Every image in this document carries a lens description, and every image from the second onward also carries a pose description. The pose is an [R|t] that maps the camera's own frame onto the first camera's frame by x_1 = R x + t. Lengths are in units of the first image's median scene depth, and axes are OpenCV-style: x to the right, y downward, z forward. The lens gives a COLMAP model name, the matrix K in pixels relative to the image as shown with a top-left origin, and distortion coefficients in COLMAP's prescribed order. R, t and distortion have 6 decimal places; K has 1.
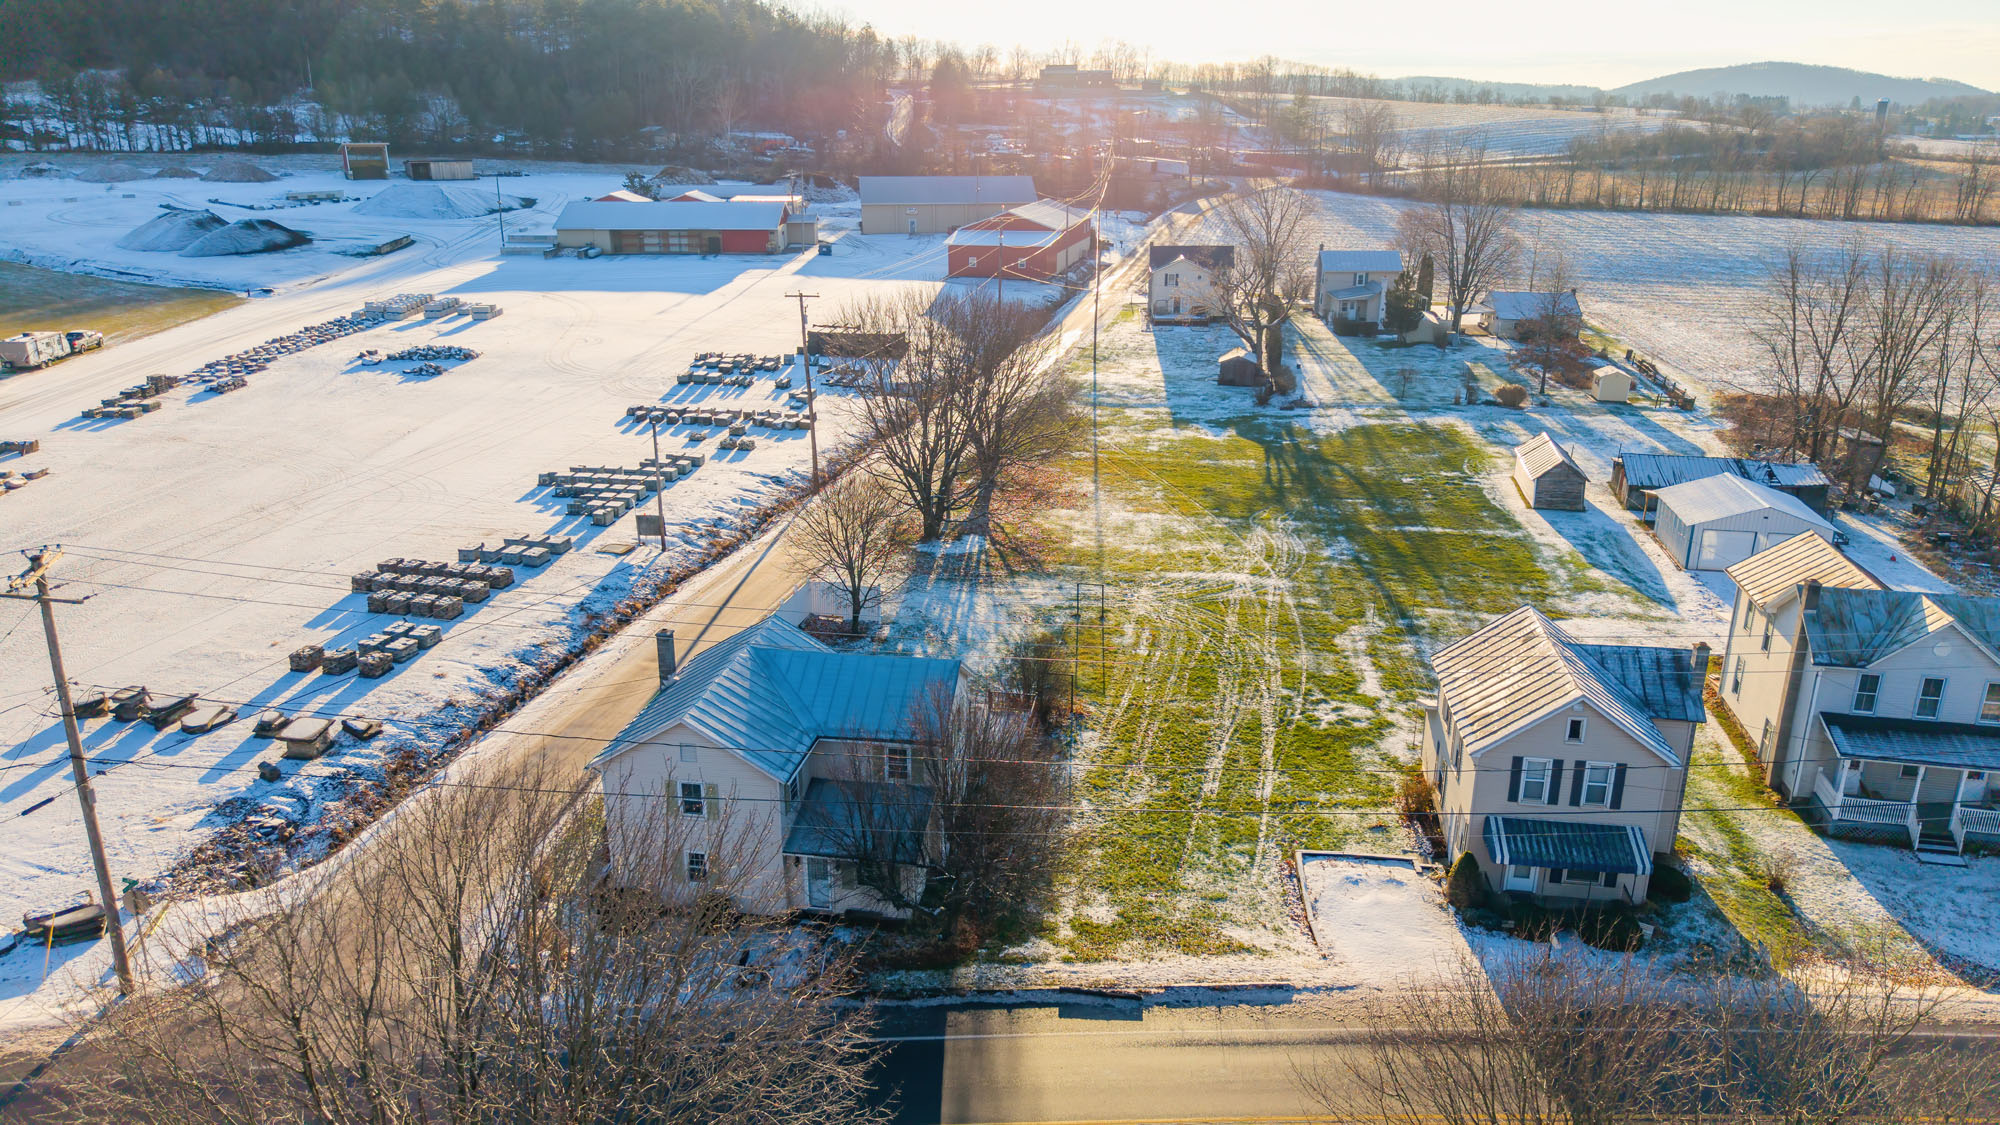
lens RADIAL K [[1337.6, 0, 1000.0], [0, 1337.6, 562.5], [0, 0, 1]] dist [0.013908, -0.014358]
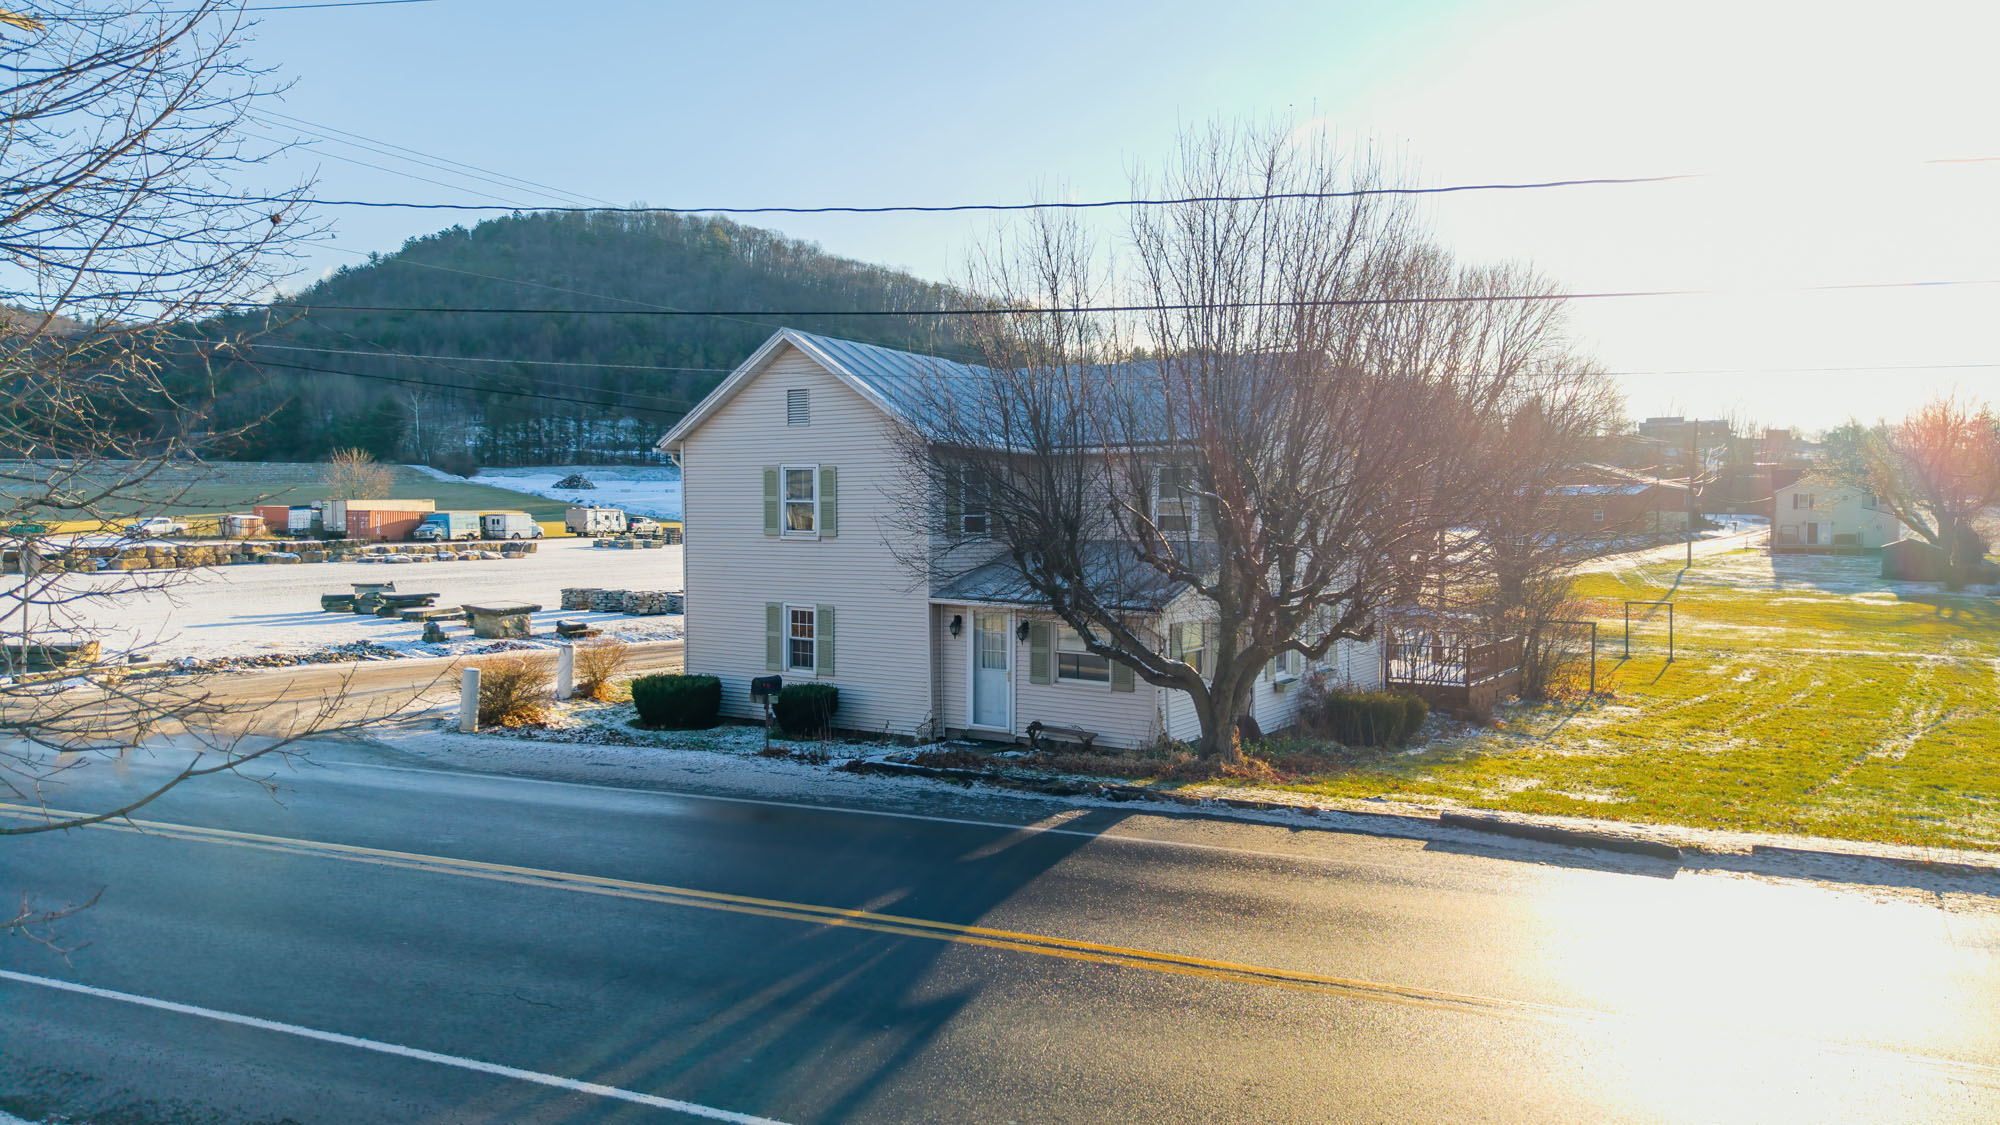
lens RADIAL K [[1337.6, 0, 1000.0], [0, 1337.6, 562.5], [0, 0, 1]] dist [0.013908, -0.014358]
pose [[0.912669, 0.016666, -0.408360, 0.048714], [-0.134215, 0.955977, -0.260949, 0.209867], [0.386034, 0.292968, 0.874727, 0.339194]]
